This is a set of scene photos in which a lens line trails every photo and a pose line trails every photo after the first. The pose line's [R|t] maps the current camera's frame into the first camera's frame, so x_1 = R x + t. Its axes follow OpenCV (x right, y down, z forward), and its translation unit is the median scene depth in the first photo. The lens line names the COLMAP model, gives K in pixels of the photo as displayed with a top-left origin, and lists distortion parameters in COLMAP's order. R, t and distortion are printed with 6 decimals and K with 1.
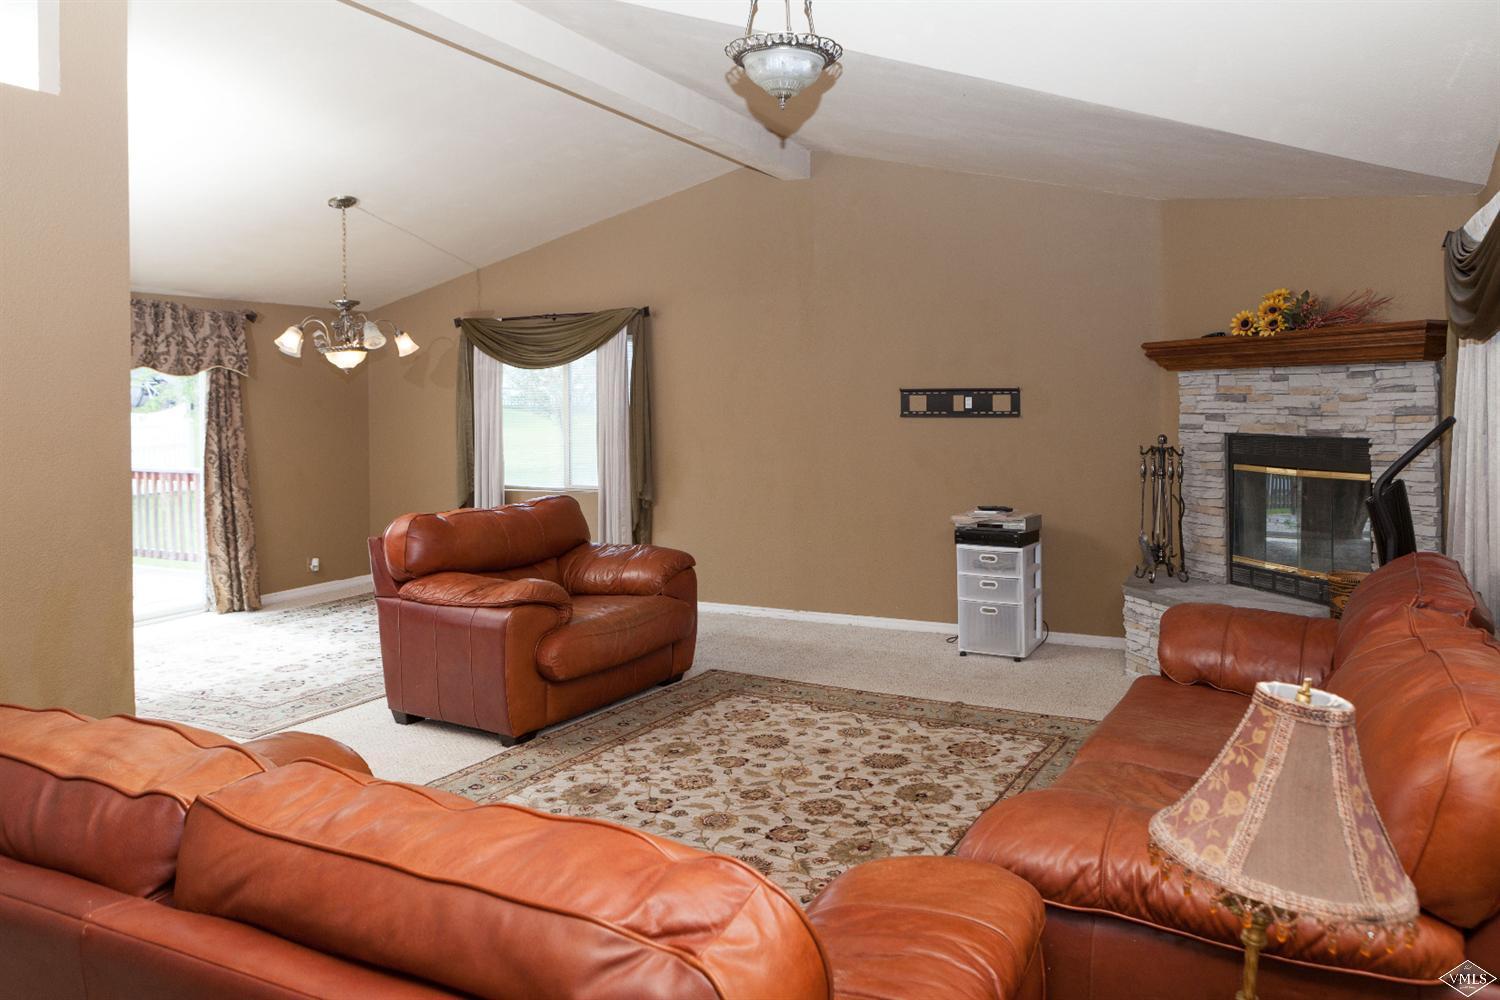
lens RADIAL K [[1072.8, 0, 750.0], [0, 1072.8, 500.0], [0, 0, 1]] dist [-0.007441, 0.023259]
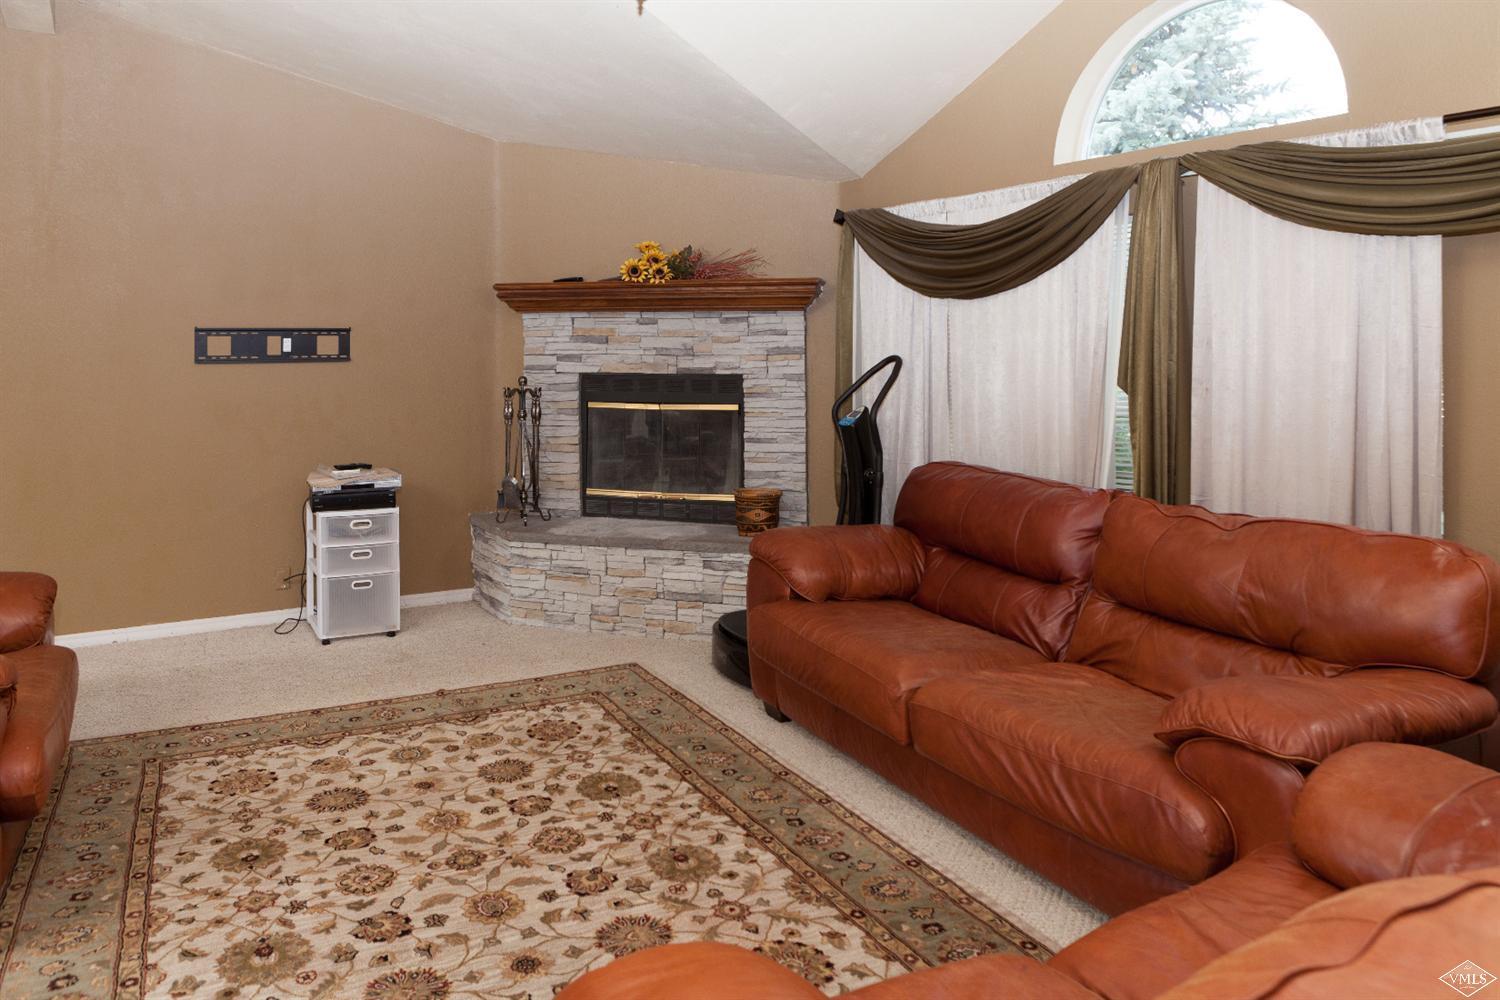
lens RADIAL K [[1086.5, 0, 750.5], [0, 1086.5, 416.6], [0, 0, 1]] dist [-0.002936, 0.012575]
pose [[0.588620, -0.057017, 0.806397, -0.358507], [0.075396, 0.997034, 0.015461, -0.026895], [-0.804886, 0.051699, 0.591173, 0.271542]]
